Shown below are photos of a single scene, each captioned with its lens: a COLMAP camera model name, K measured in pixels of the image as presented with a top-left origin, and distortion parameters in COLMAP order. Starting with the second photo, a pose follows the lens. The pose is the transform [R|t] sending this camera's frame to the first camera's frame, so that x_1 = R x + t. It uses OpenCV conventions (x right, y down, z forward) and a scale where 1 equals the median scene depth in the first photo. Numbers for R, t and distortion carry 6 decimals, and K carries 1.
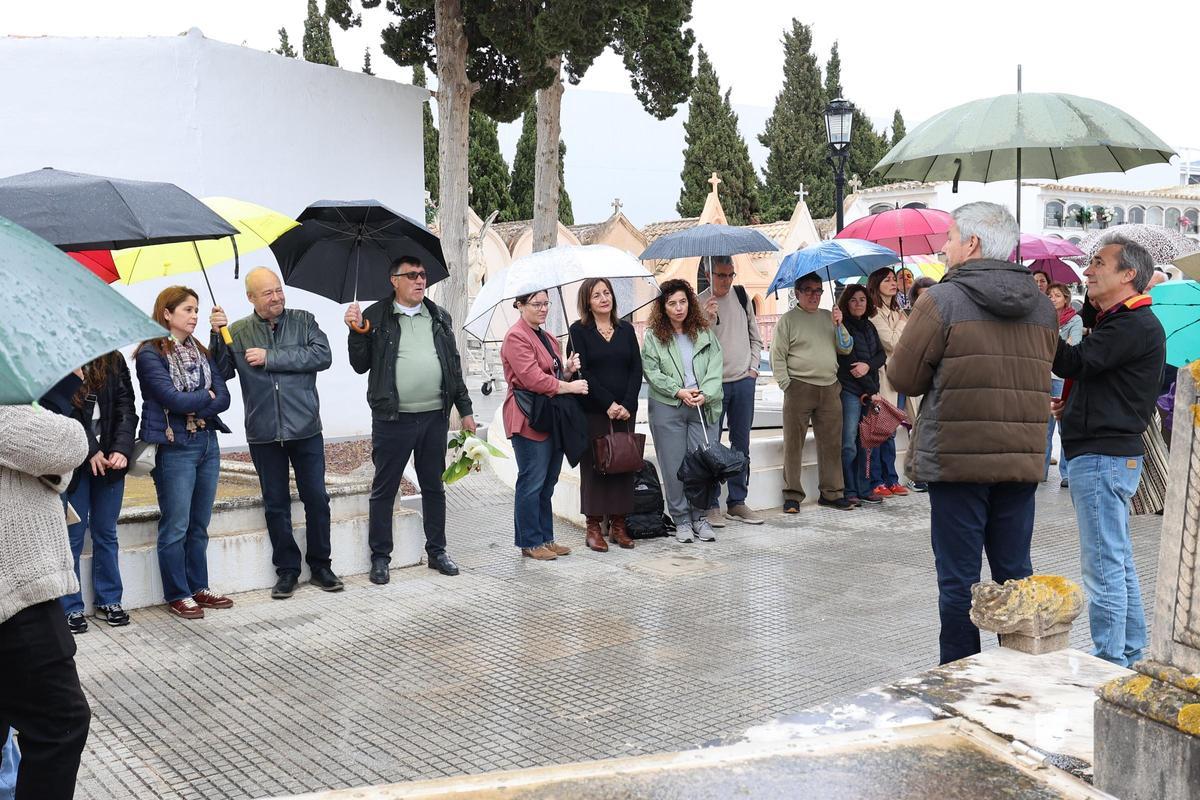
lens RADIAL K [[1364.3, 0, 473.7], [0, 1364.3, 381.4], [0, 0, 1]] dist [0.021055, 0.058527]
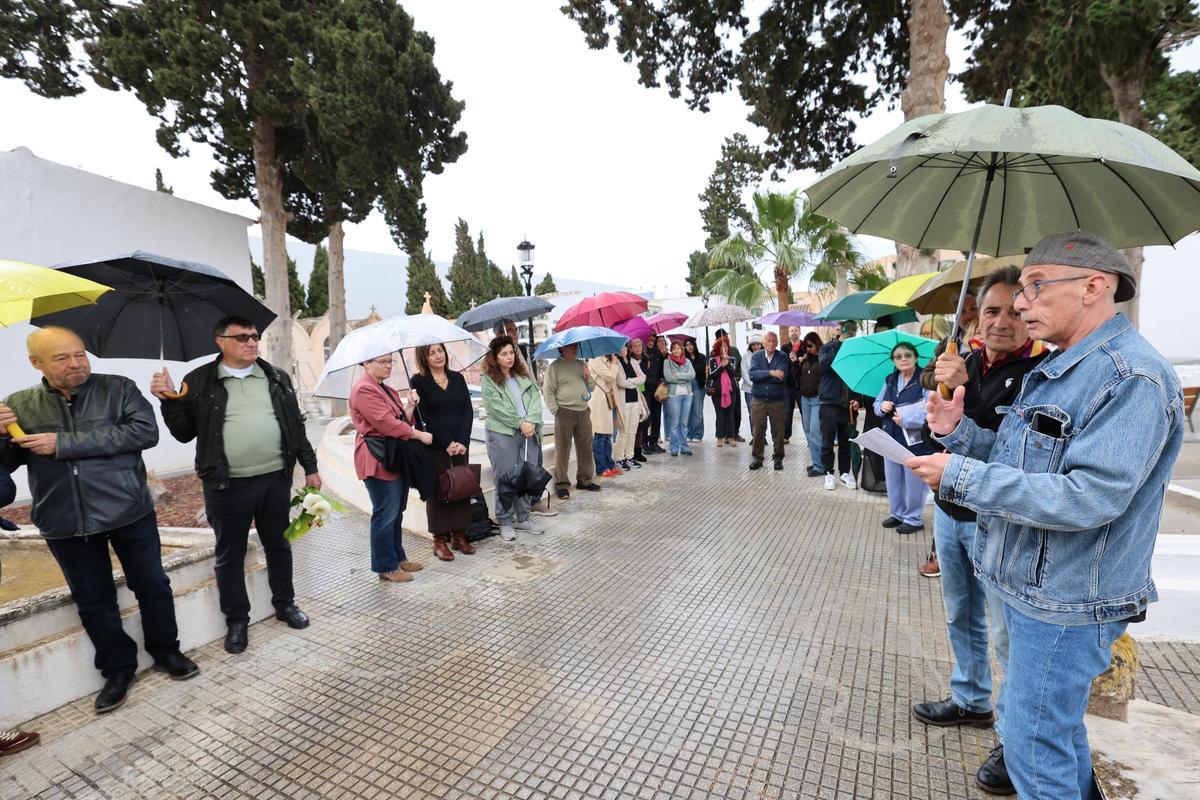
lens RADIAL K [[530.5, 0, 582.8], [0, 530.5, 393.7], [0, 0, 1]] dist [-0.045657, 0.018708]
pose [[0.860641, -0.063487, 0.505238, -0.032570], [0.062086, 0.997878, 0.019630, -0.026920], [-0.505412, 0.014474, 0.862757, 0.525746]]
